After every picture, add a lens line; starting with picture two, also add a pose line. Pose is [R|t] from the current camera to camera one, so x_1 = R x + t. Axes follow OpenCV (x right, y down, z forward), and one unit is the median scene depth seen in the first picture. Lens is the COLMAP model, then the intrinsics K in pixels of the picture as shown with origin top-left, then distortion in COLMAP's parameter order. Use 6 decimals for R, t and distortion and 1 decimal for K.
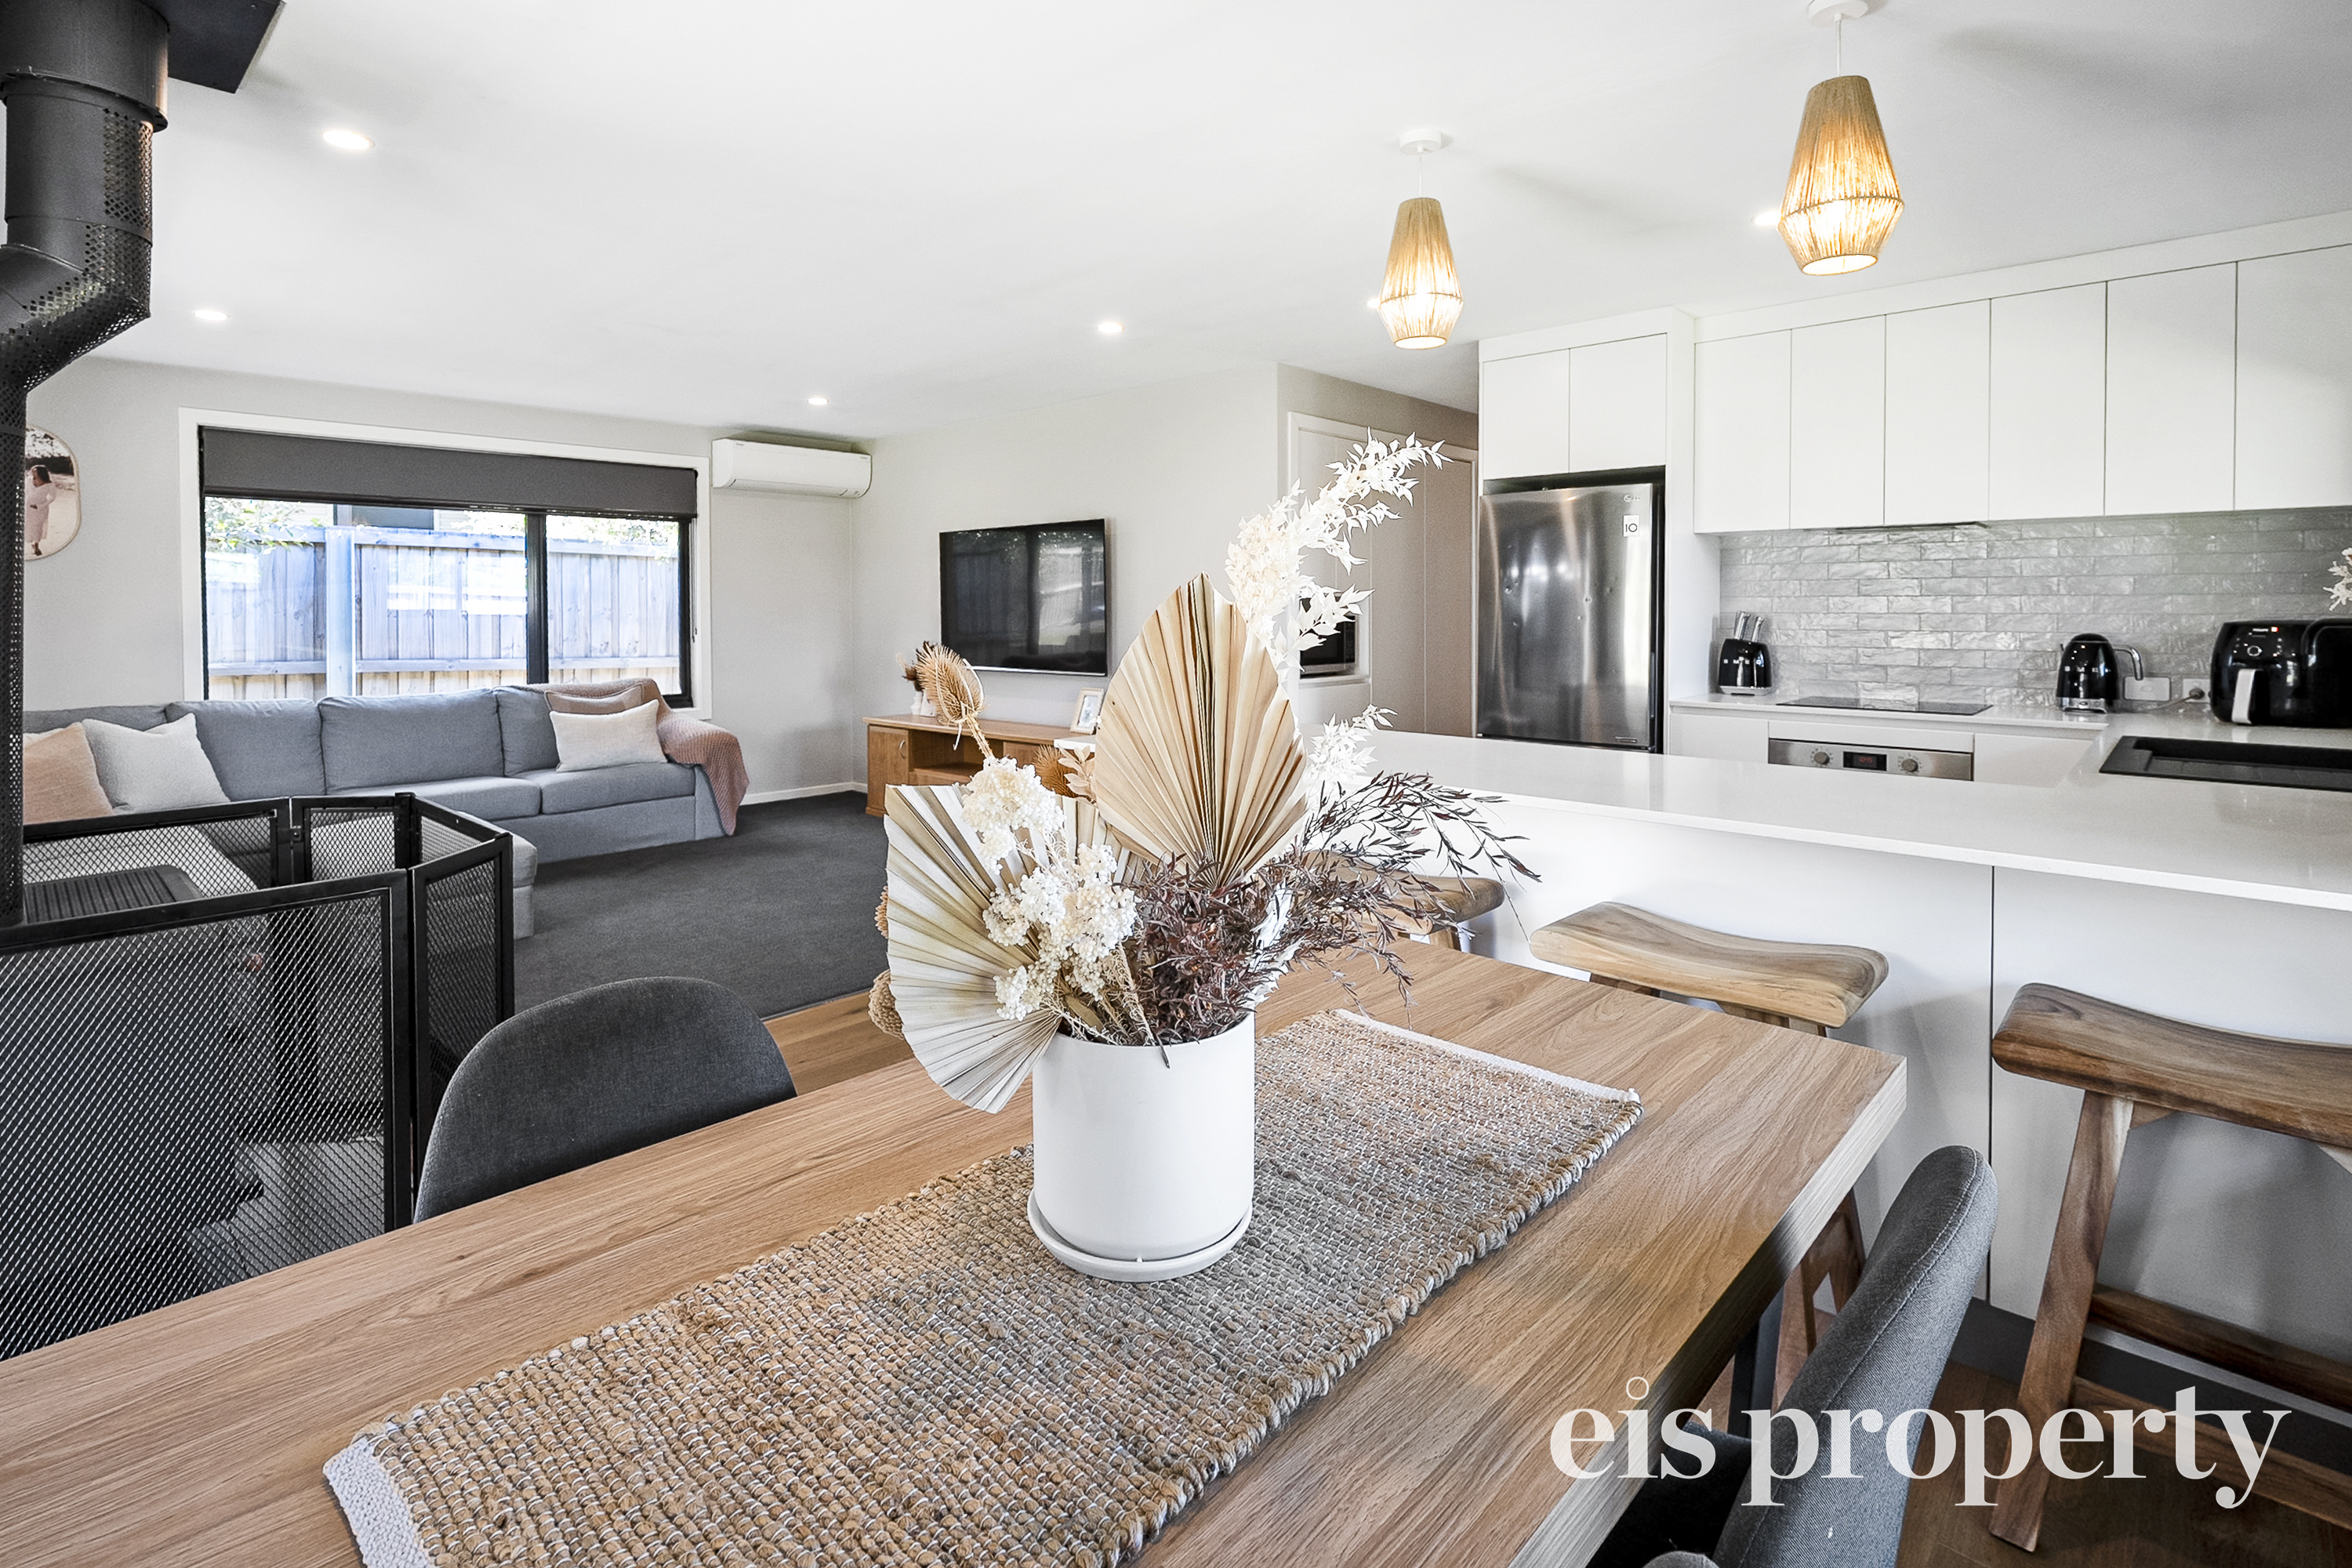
lens RADIAL K [[1131.6, 0, 1149.0], [0, 1131.6, 612.1], [0, 0, 1]] dist [-0.015190, 0.001556]
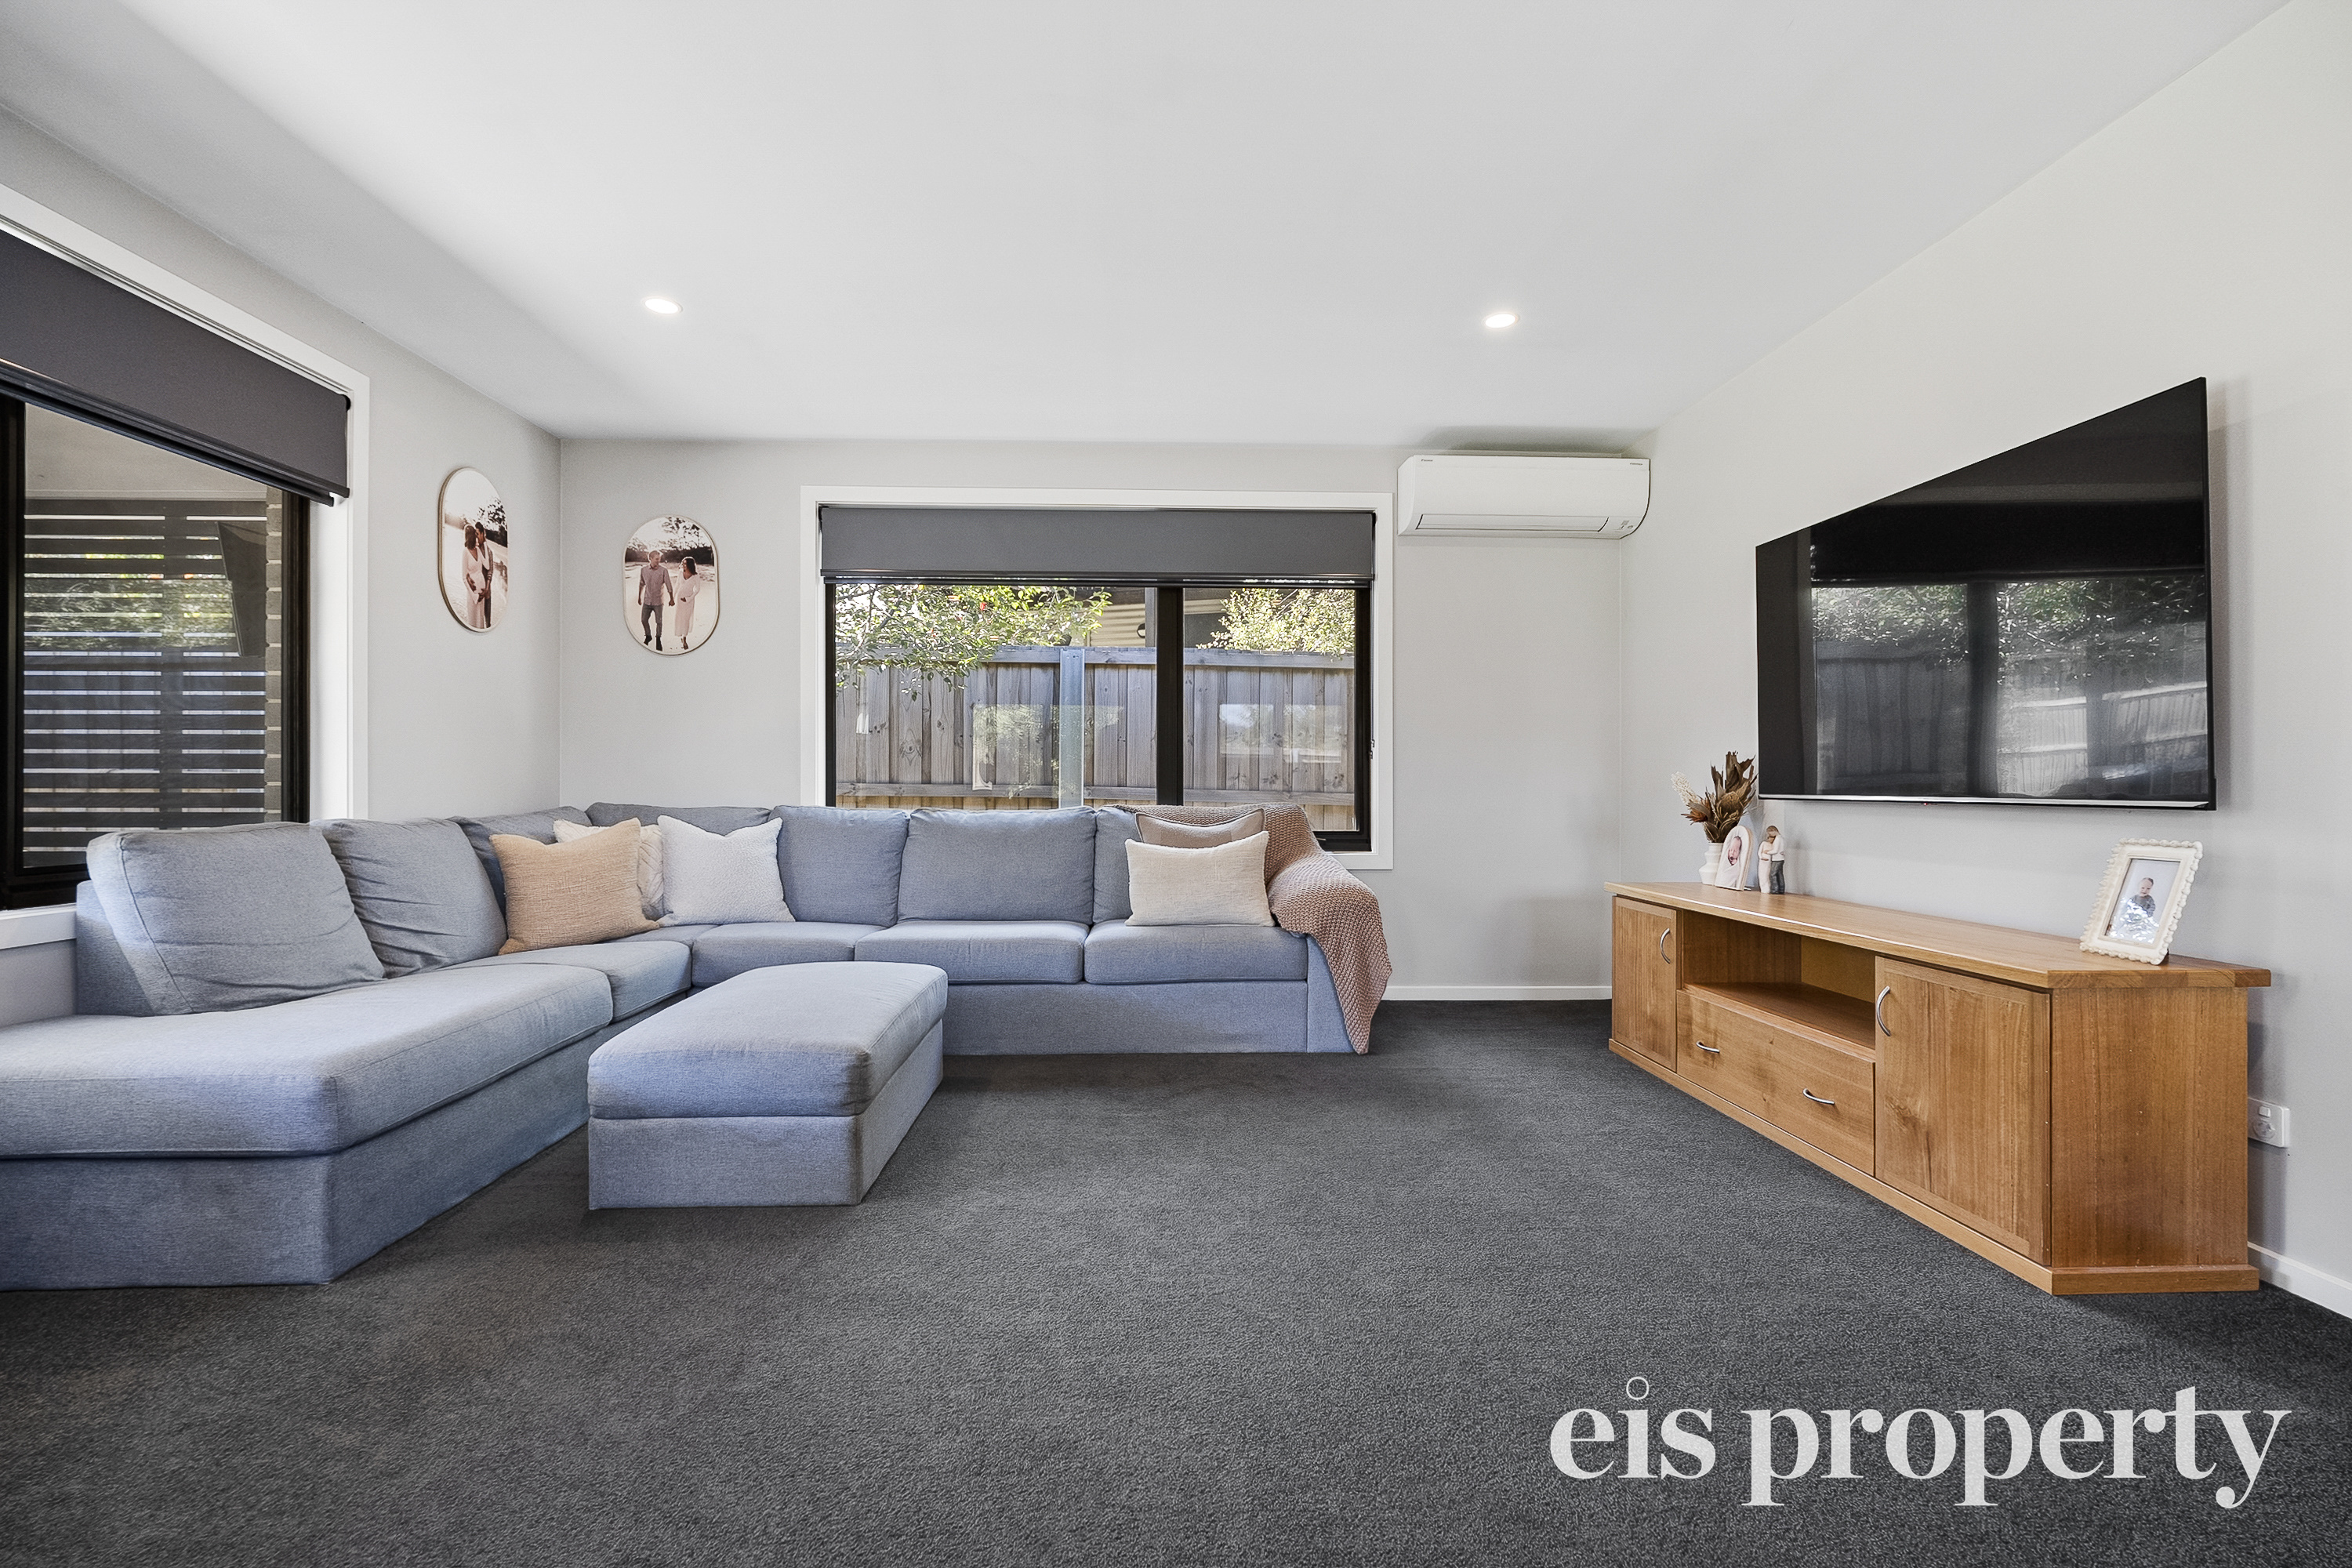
lens RADIAL K [[1047.5, 0, 1174.2], [0, 1047.5, 776.6], [0, 0, 1]] dist [-0.004906, -0.003145]
pose [[0.715802, 0.002028, -0.698300, -0.054965], [-0.009976, 0.999923, -0.007322, 0.066360], [0.698232, 0.012207, 0.715768, 0.681660]]
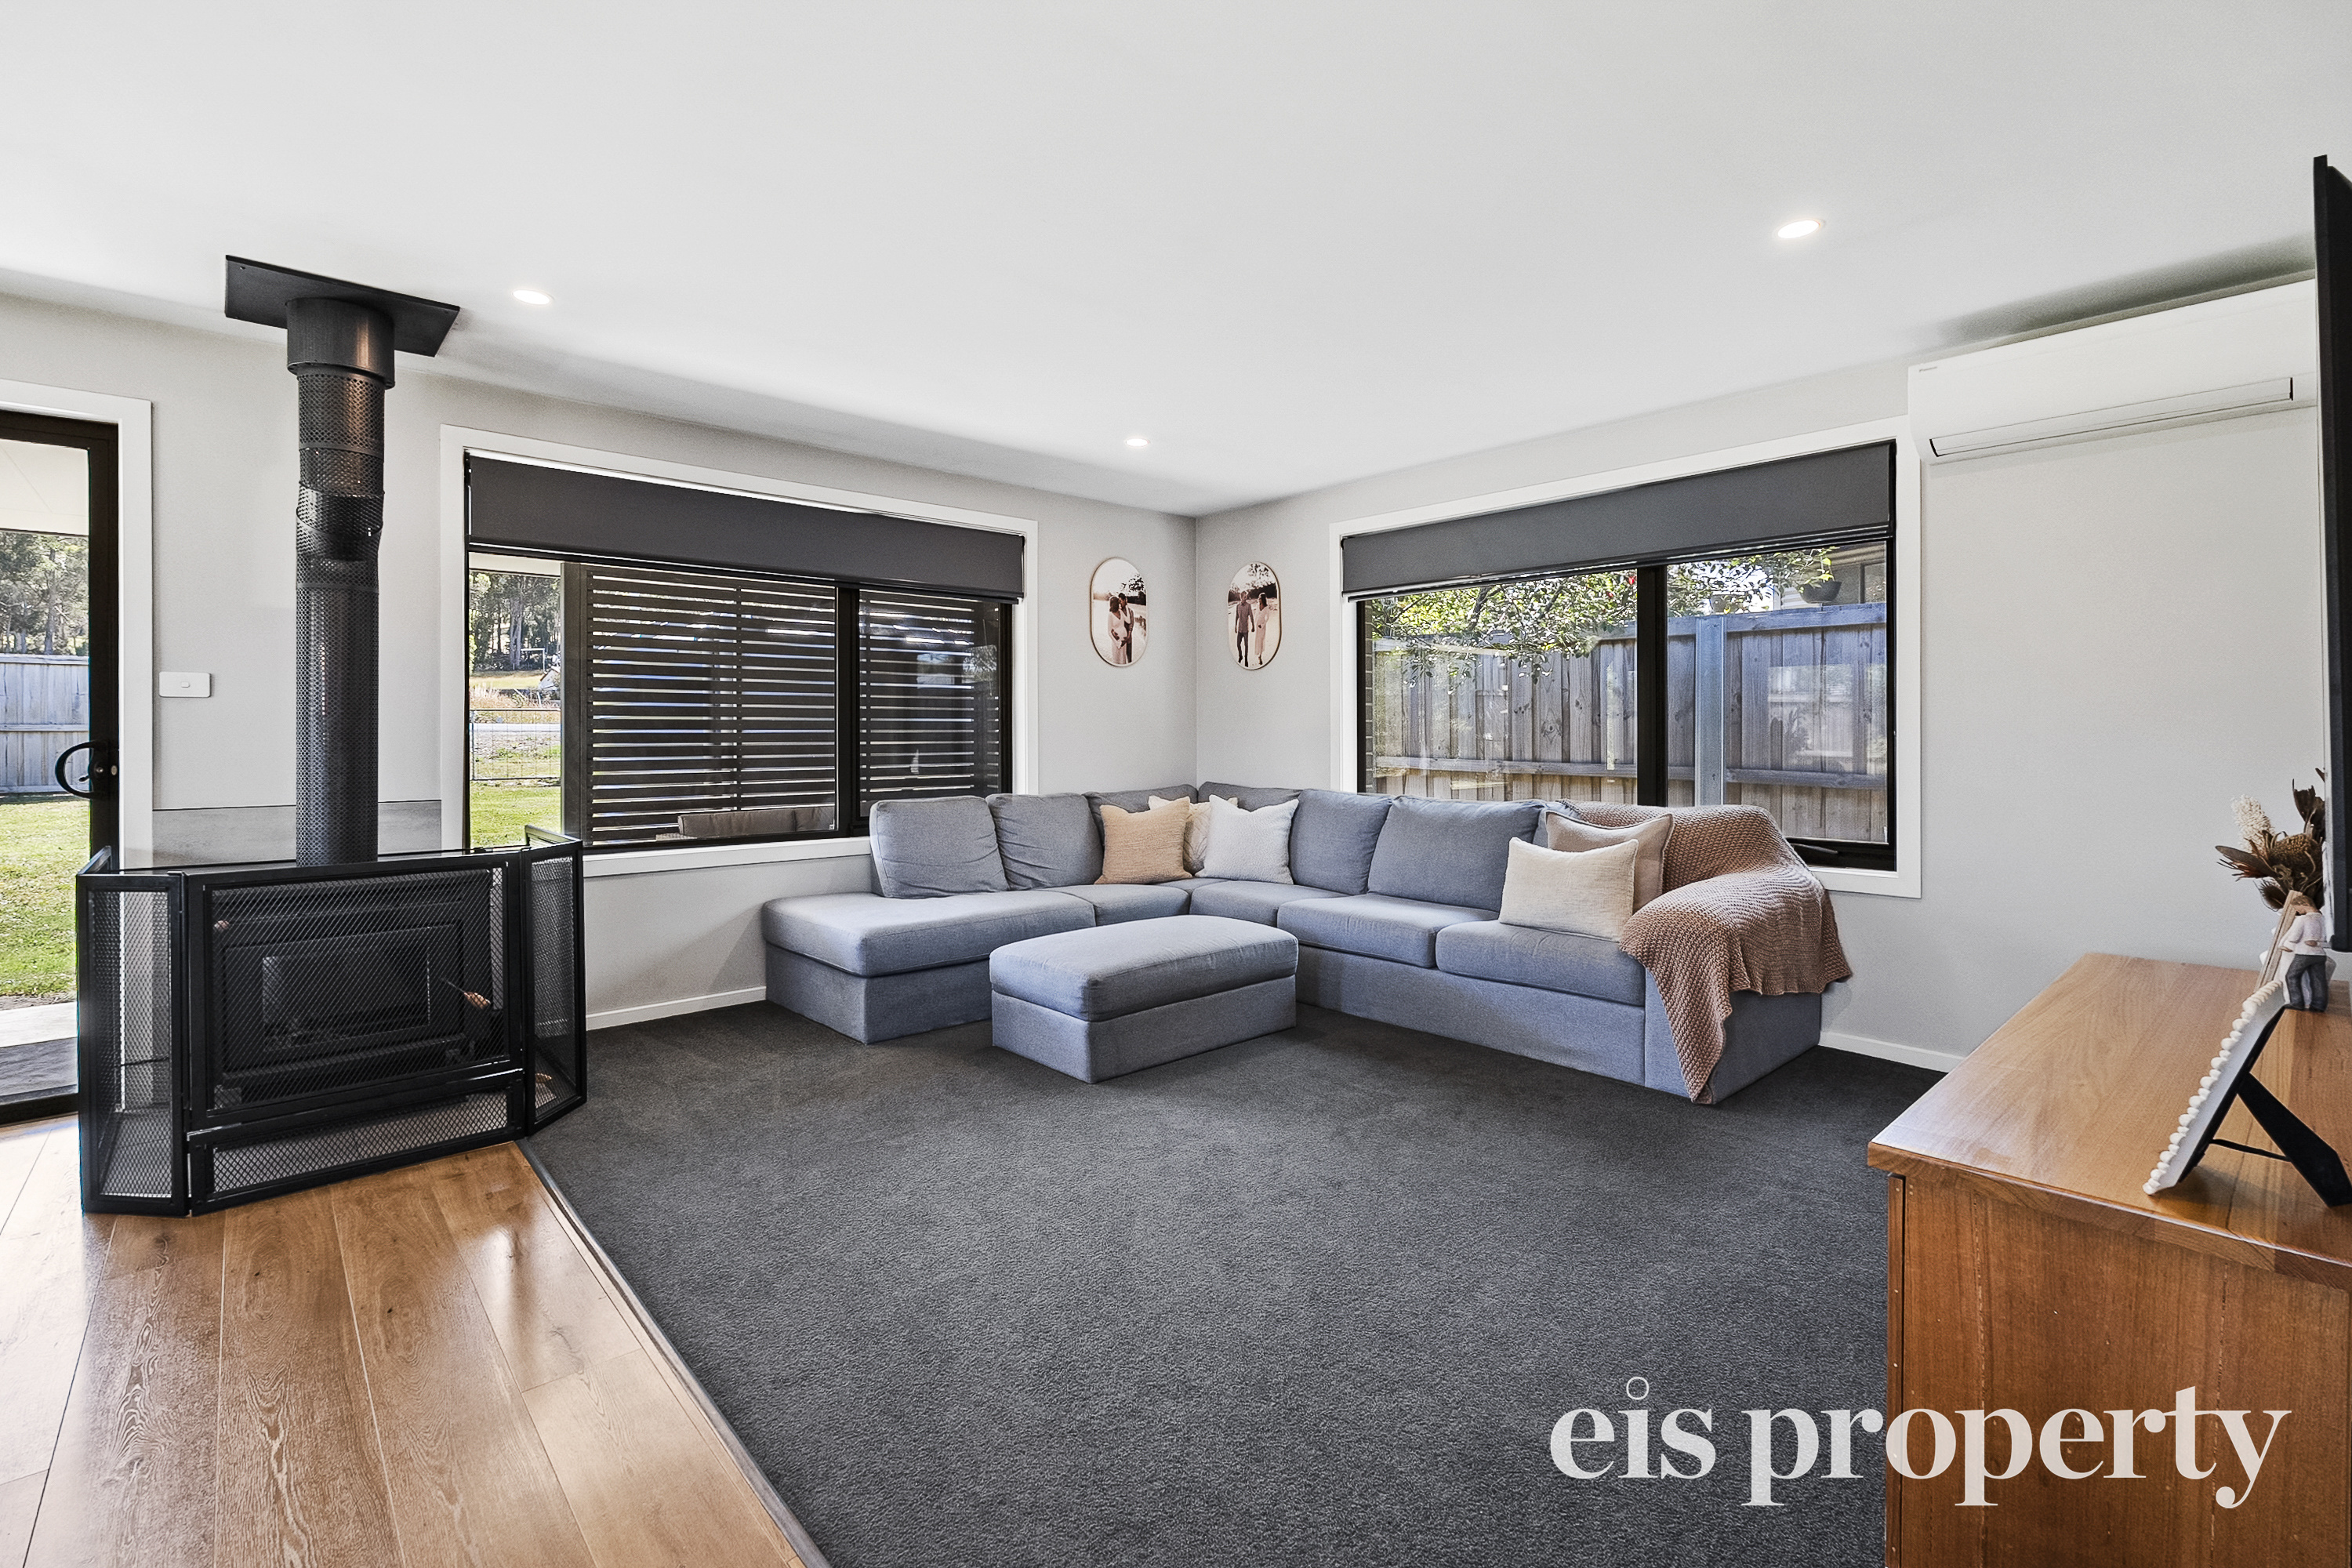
lens RADIAL K [[1047.5, 0, 1168.3], [0, 1047.5, 733.6], [0, 0, 1]] dist [-0.004906, -0.003145]
pose [[-0.075887, 0.003304, -0.997111, 0.201978], [-0.004348, 0.999984, 0.003644, 0.024580], [0.997107, 0.004612, -0.075872, 1.041142]]
